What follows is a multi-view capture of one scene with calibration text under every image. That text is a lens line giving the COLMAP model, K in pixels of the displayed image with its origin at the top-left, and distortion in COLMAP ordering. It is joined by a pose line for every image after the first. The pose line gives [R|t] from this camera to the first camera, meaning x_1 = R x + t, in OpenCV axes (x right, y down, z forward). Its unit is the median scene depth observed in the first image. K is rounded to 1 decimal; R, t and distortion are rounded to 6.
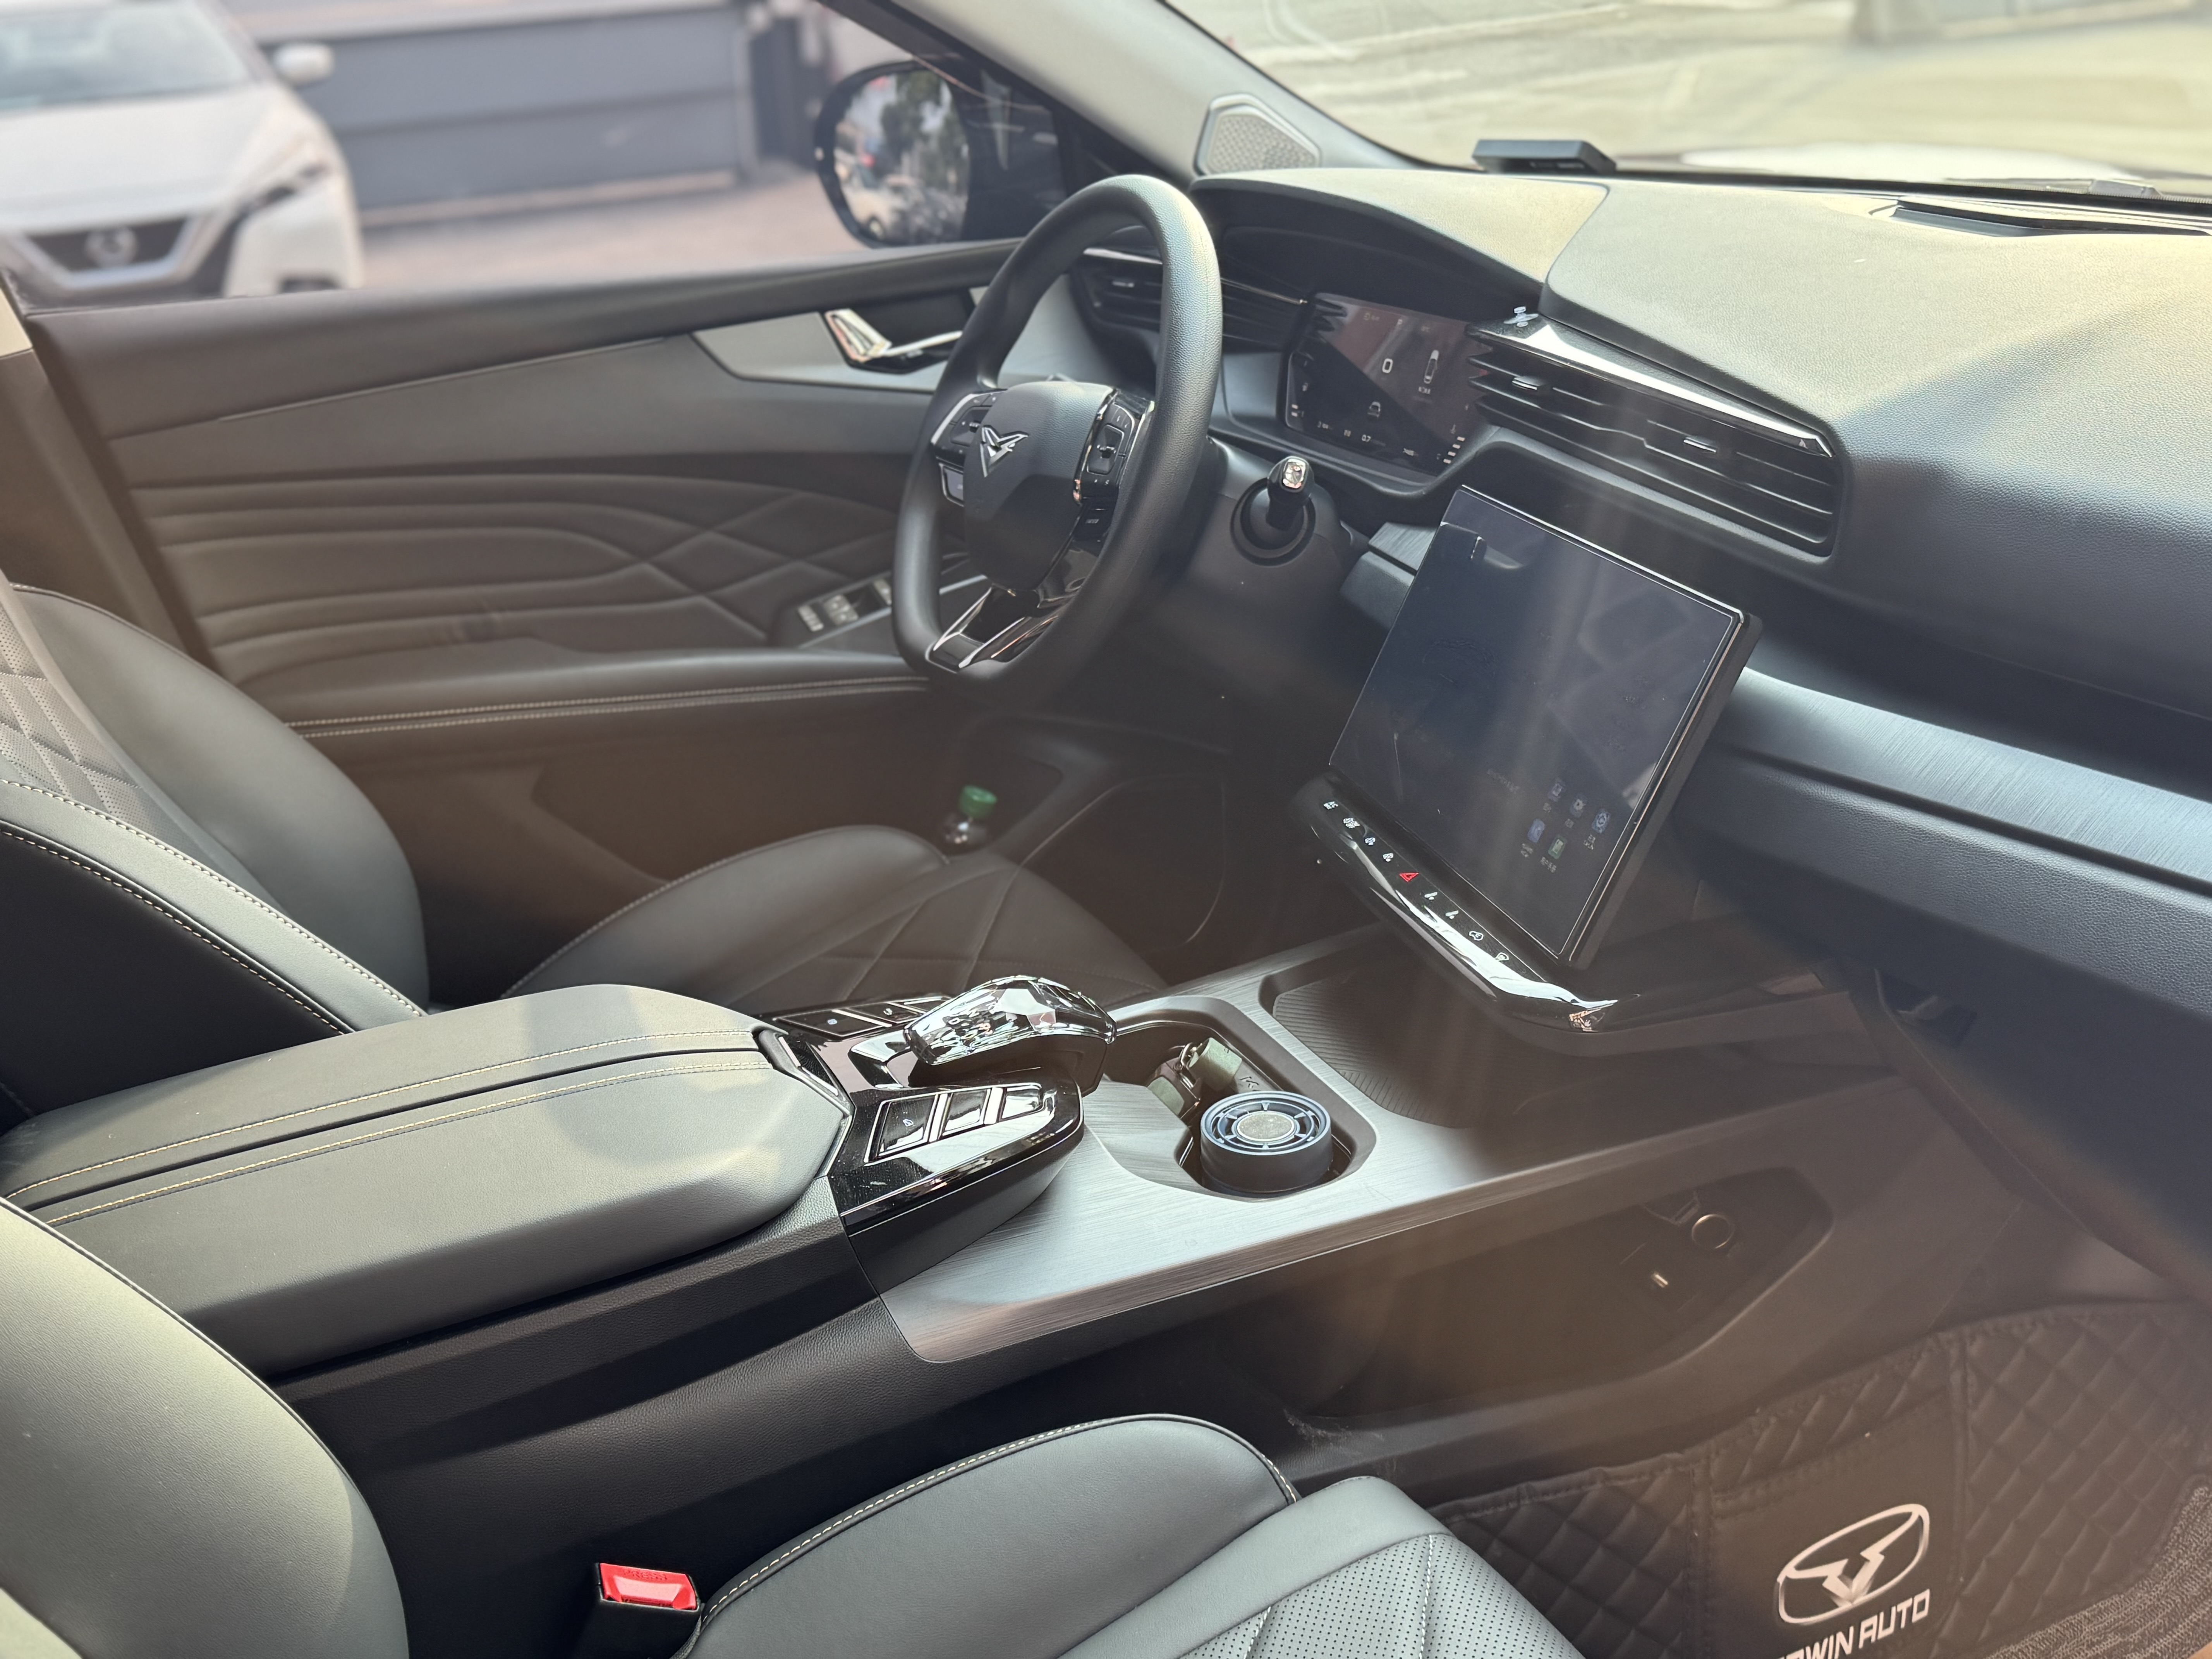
lens RADIAL K [[2110.2, 0, 1111.7], [0, 2110.2, 889.2], [0, 0, 1]] dist [0.118866, -0.190790]
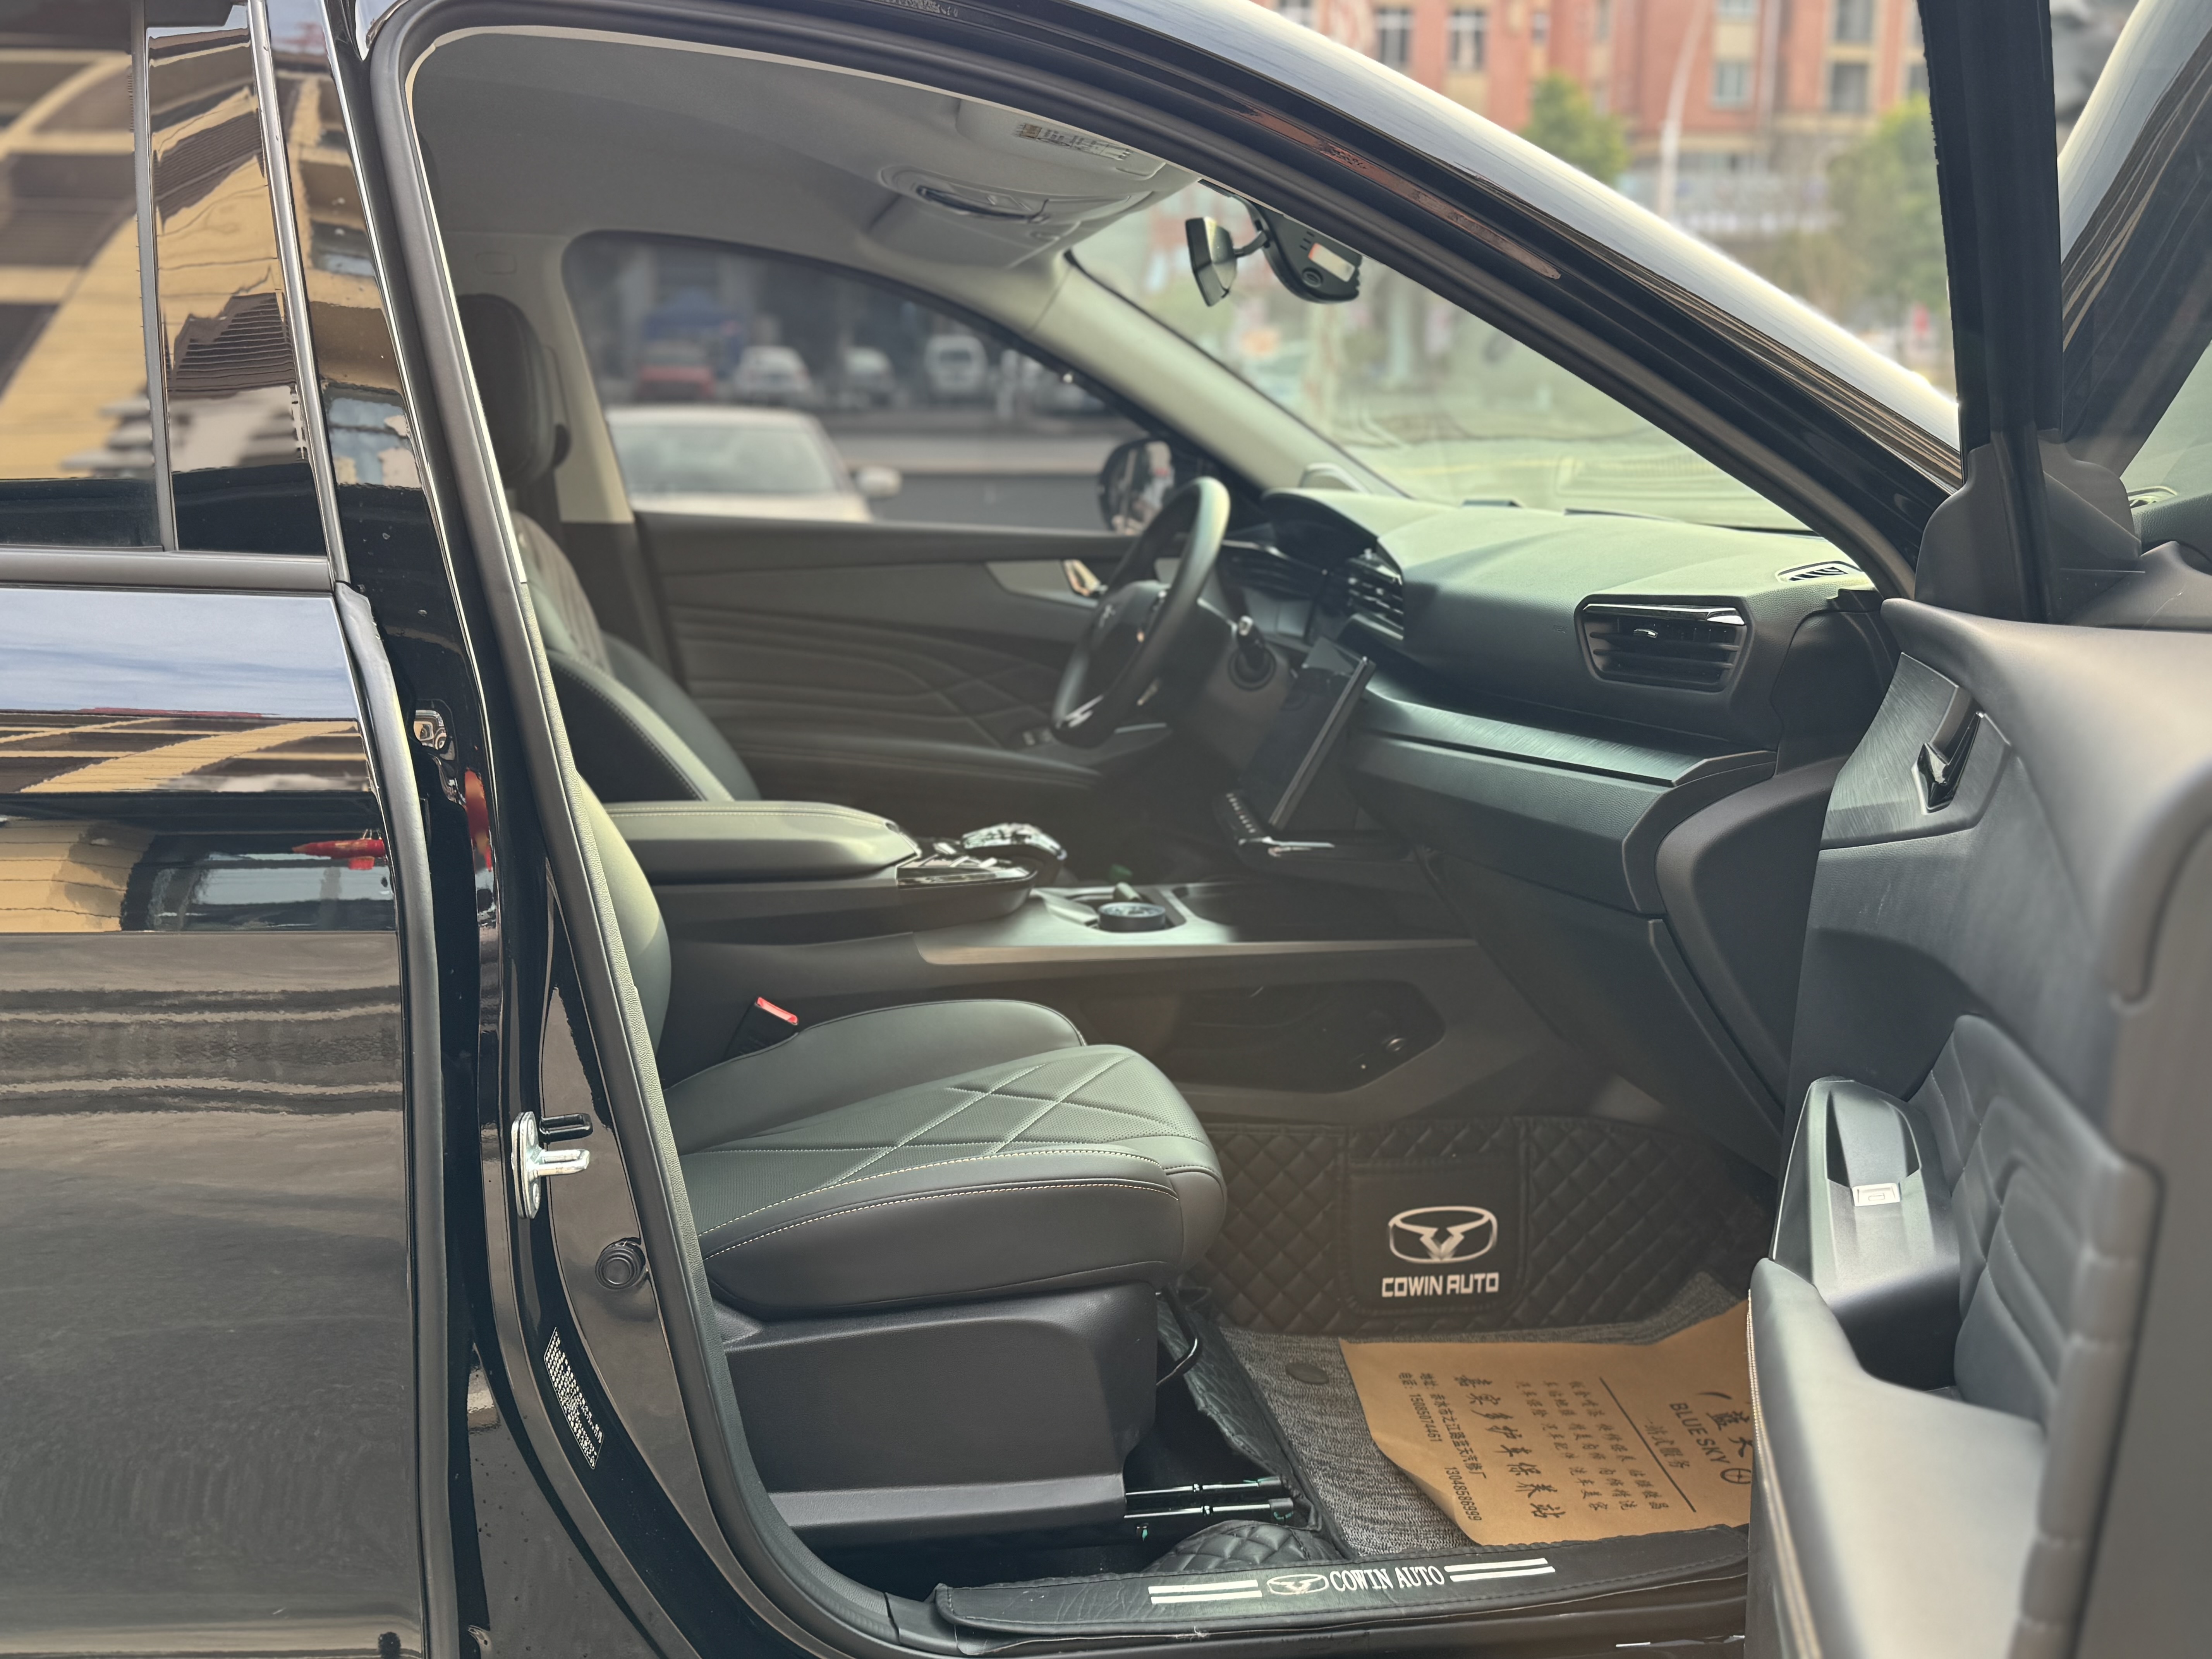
lens RADIAL K [[2110.2, 0, 1111.7], [0, 2110.2, 889.2], [0, 0, 1]] dist [0.118866, -0.190790]
pose [[0.967573, 0.125804, -0.219034, 0.421121], [-0.168713, 0.967229, -0.189746, 0.409332], [0.187985, 0.220547, 0.957090, -0.763233]]
